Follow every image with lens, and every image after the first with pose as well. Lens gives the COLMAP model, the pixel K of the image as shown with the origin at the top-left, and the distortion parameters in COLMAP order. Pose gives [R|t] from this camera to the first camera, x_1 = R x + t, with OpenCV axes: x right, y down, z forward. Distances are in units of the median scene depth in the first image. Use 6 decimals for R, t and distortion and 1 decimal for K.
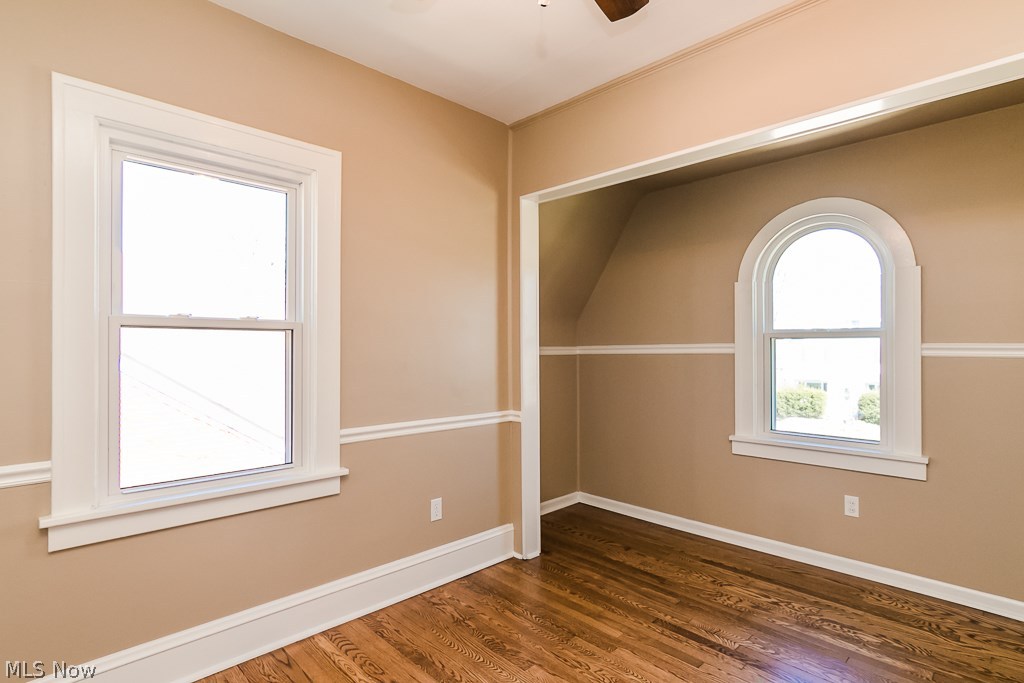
lens RADIAL K [[516.9, 0, 512.0], [0, 516.9, 341.5], [0, 0, 1]] dist [-0.003234, -0.000392]
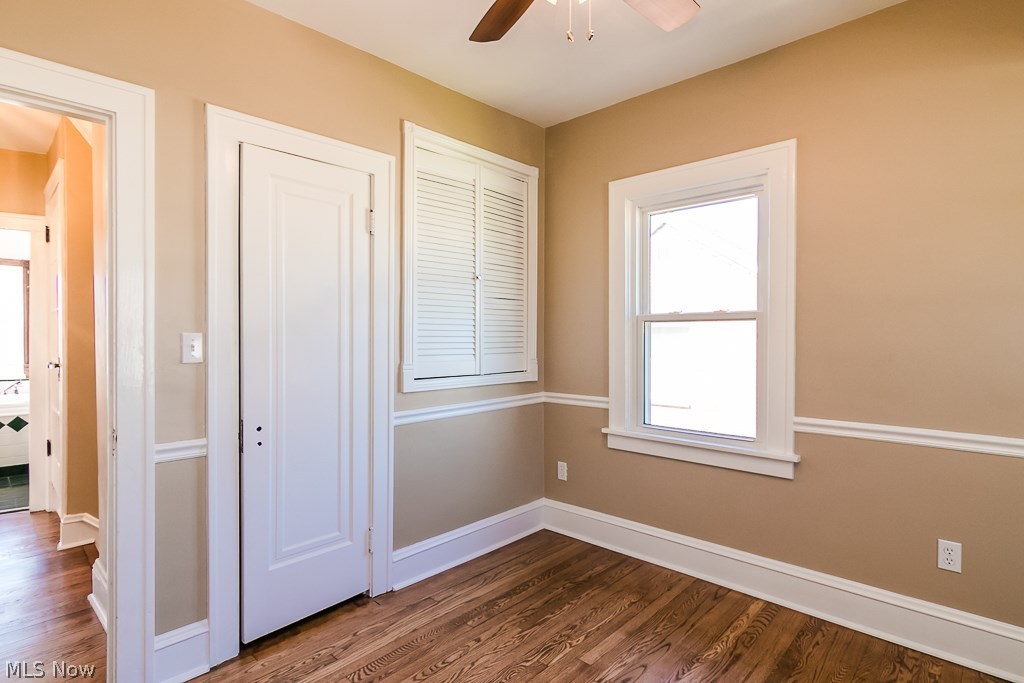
lens RADIAL K [[530.4, 0, 512.0], [0, 530.4, 341.5], [0, 0, 1]] dist [0.050579, 0.000130]
pose [[0.056732, 0.009913, -0.998340, 0.735502], [0.020847, 0.999721, 0.011111, 0.001890], [0.998172, -0.021443, 0.056510, 0.429109]]
